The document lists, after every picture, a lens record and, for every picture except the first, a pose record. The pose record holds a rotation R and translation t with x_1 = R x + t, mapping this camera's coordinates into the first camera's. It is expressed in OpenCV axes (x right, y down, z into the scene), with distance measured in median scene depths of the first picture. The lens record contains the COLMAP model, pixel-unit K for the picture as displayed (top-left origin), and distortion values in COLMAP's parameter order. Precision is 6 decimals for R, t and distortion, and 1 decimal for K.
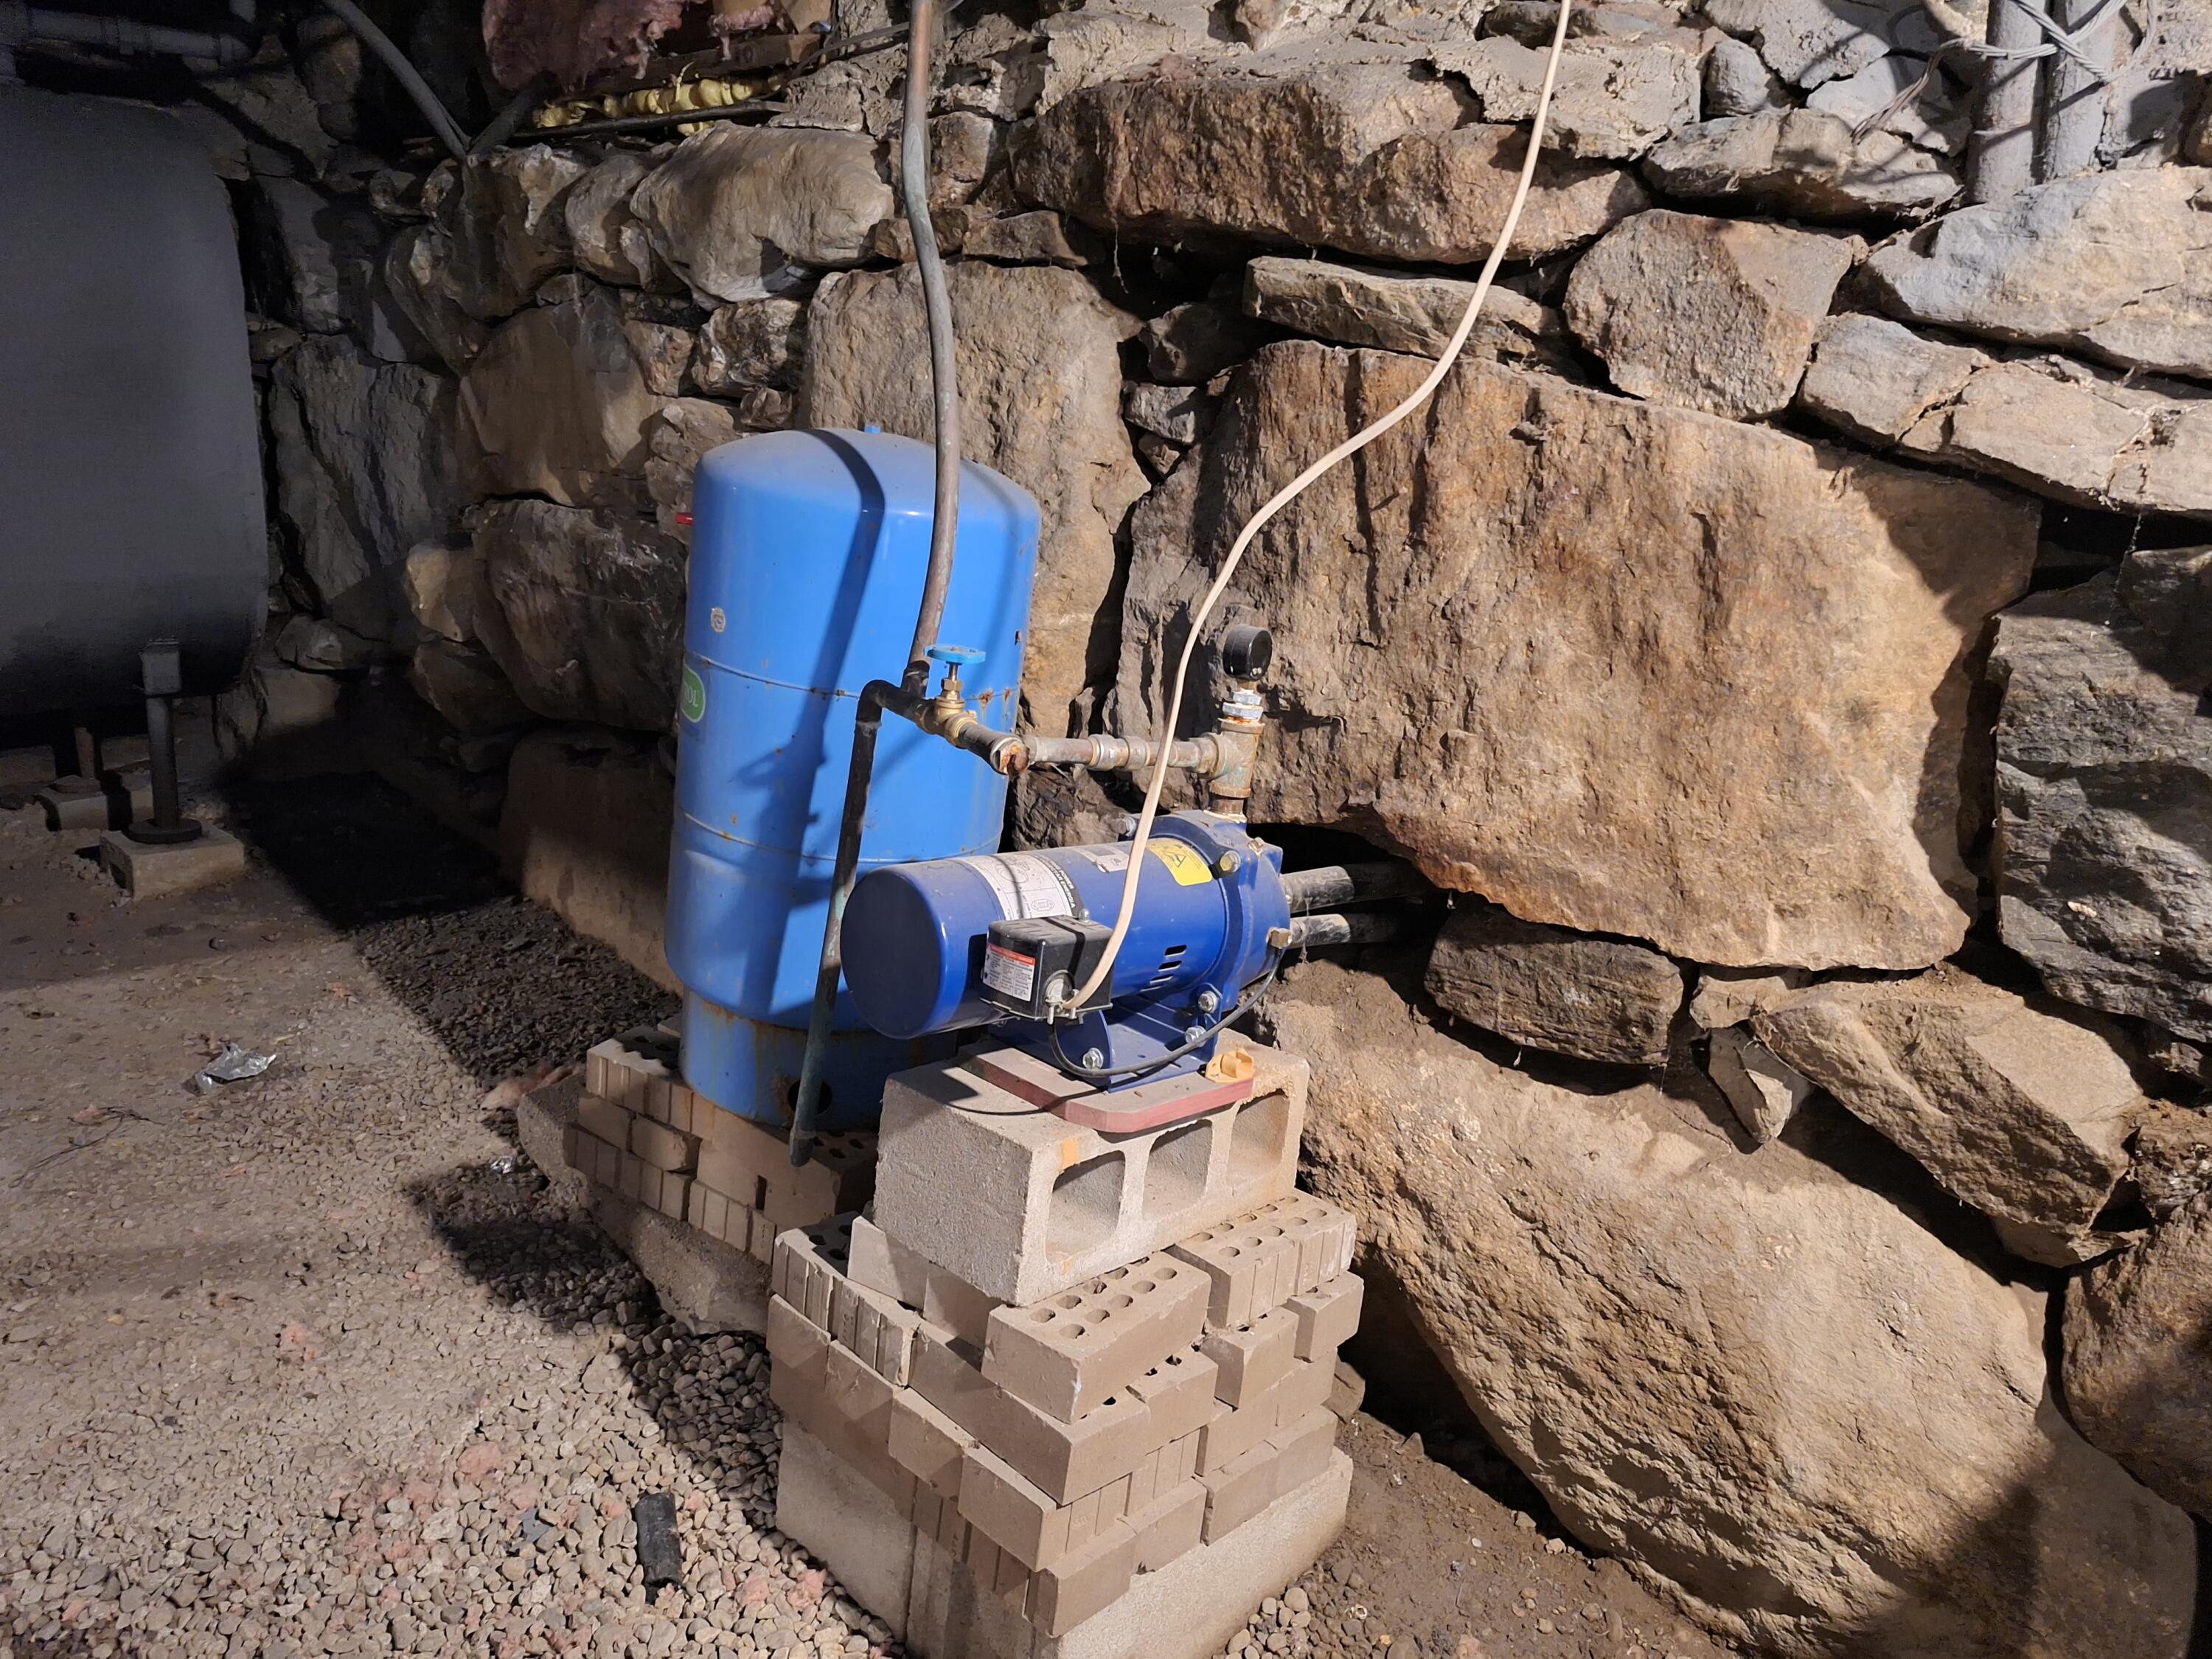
lens RADIAL K [[1441.6, 0, 1106.0], [0, 1441.6, 829.5], [0, 0, 1]] dist [0.004472, -0.002027]
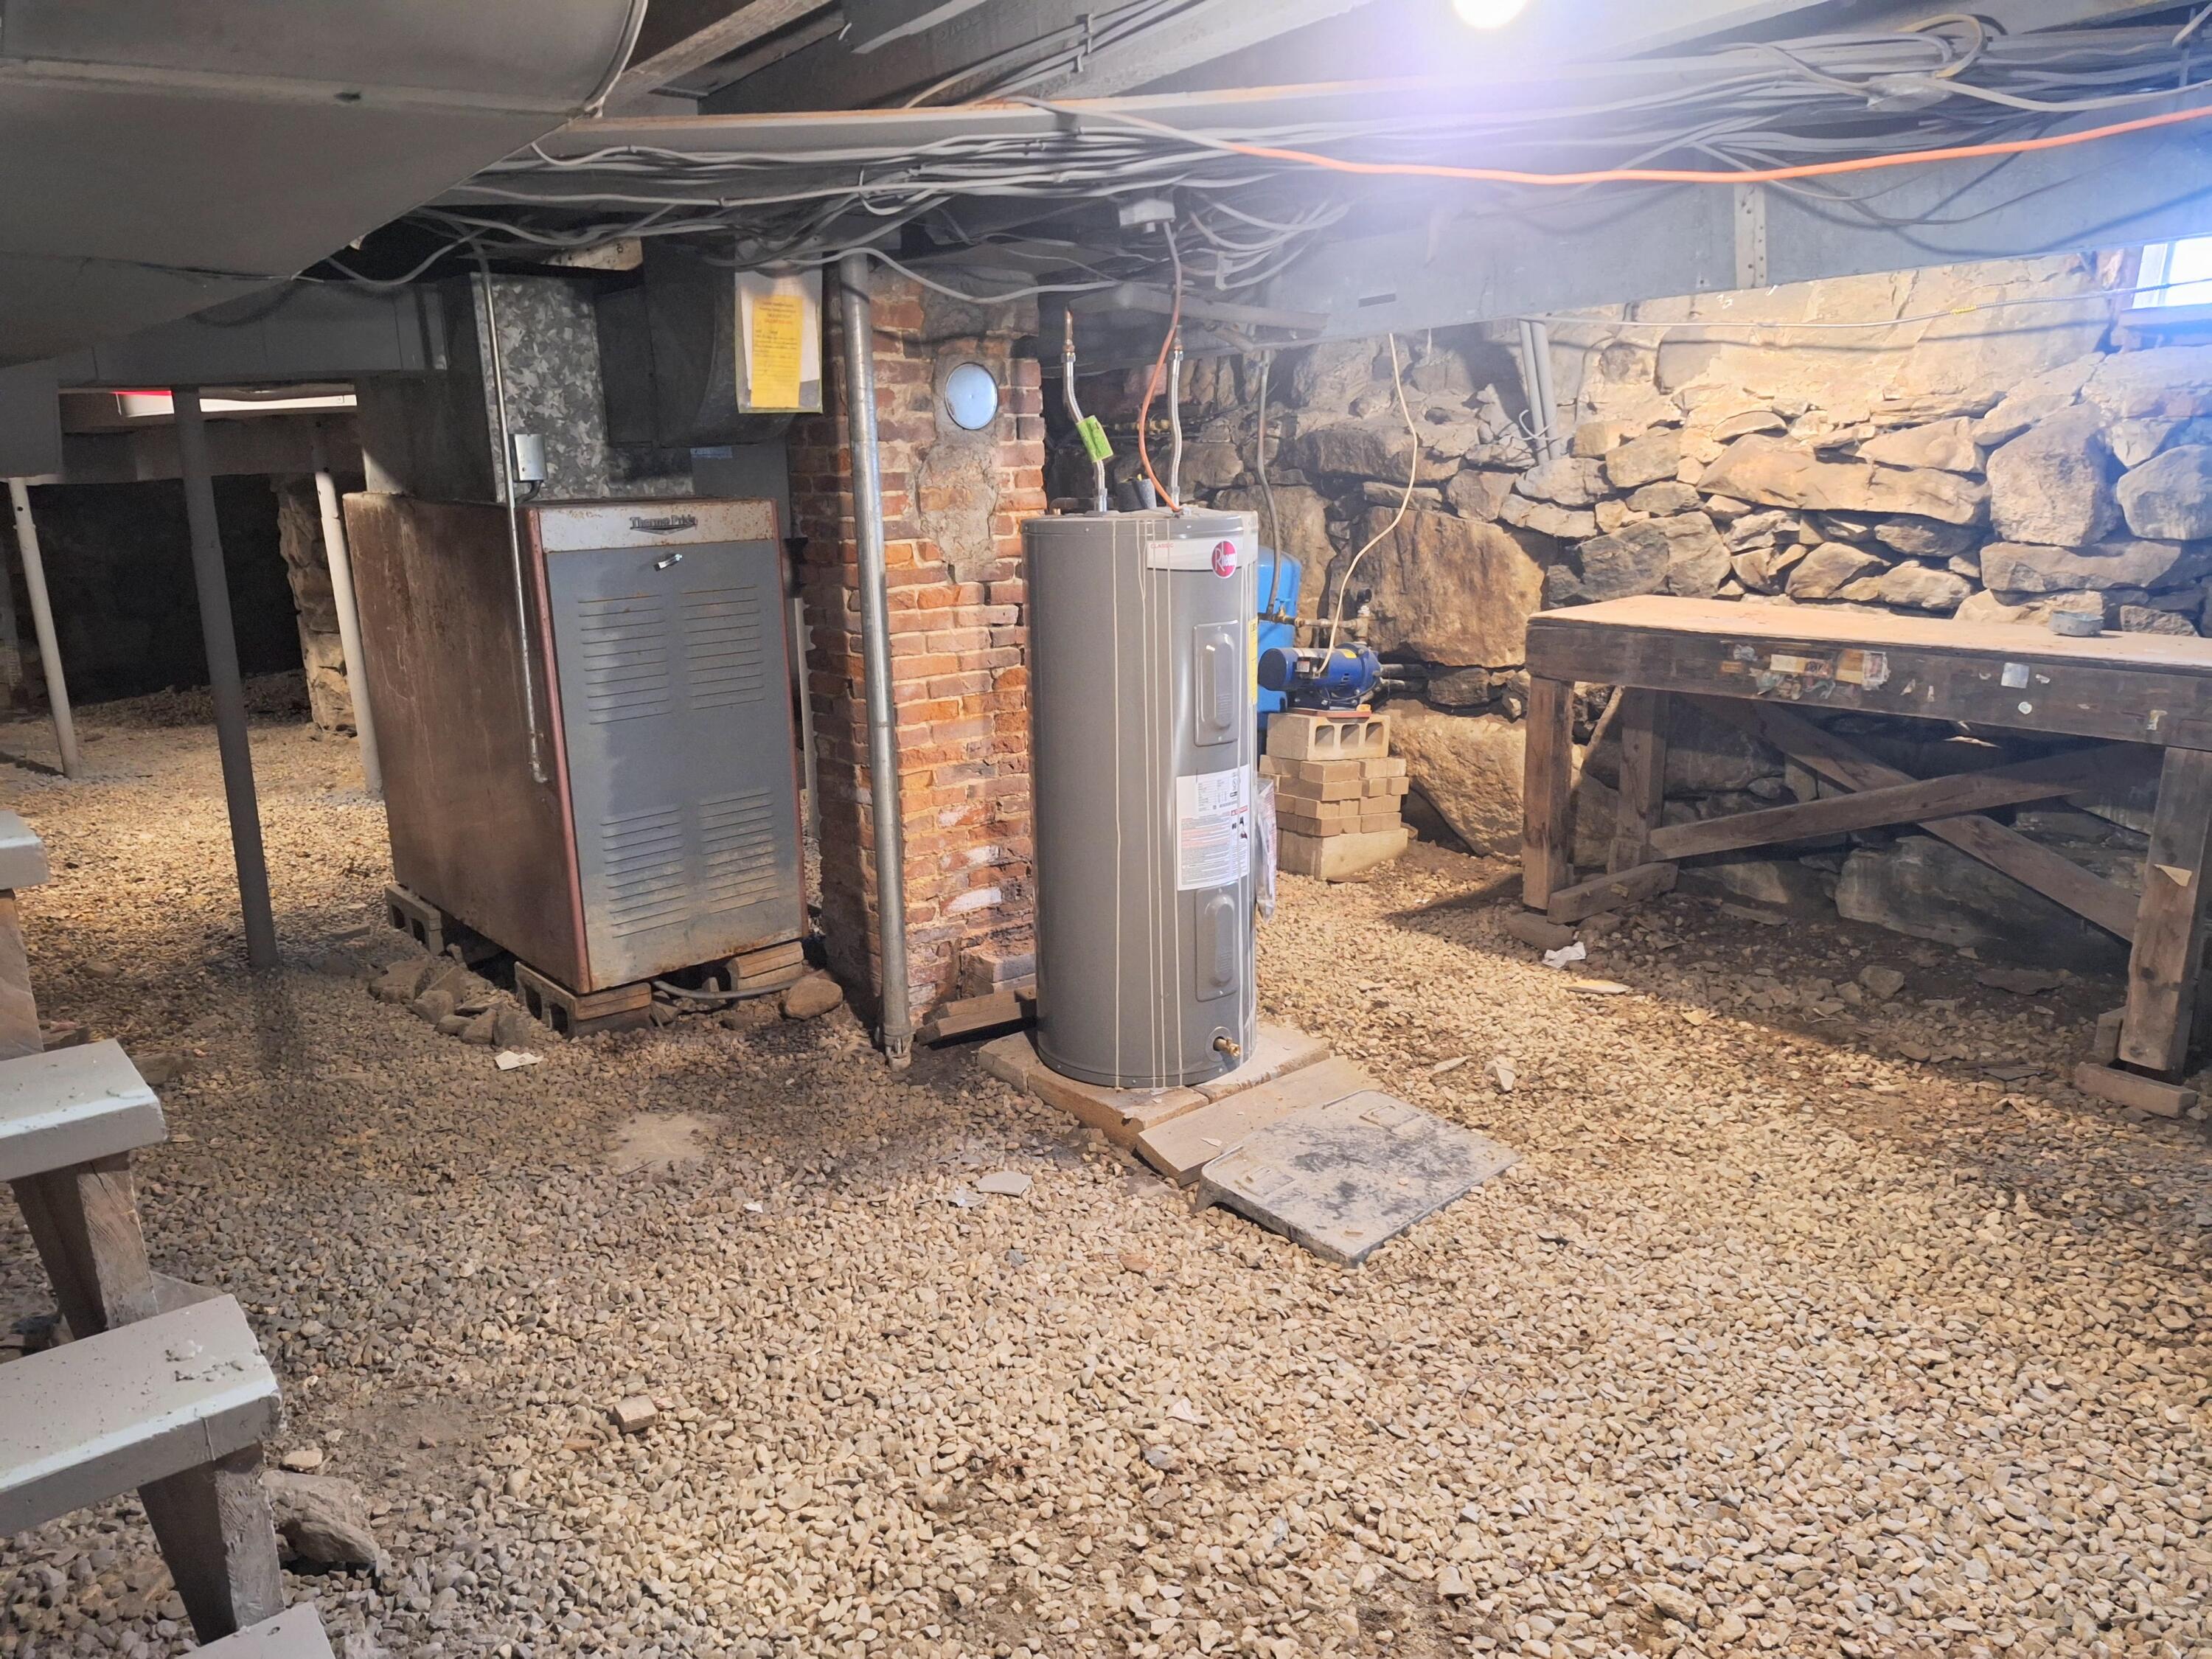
lens RADIAL K [[1495.0, 0, 1106.0], [0, 1495.0, 829.5], [0, 0, 1]] dist [-0.001574, -0.000068]
pose [[0.988088, -0.042827, -0.147809, -0.010292], [0.030249, 0.995808, -0.086321, 0.746972], [0.150886, 0.080821, 0.985242, -2.663018]]
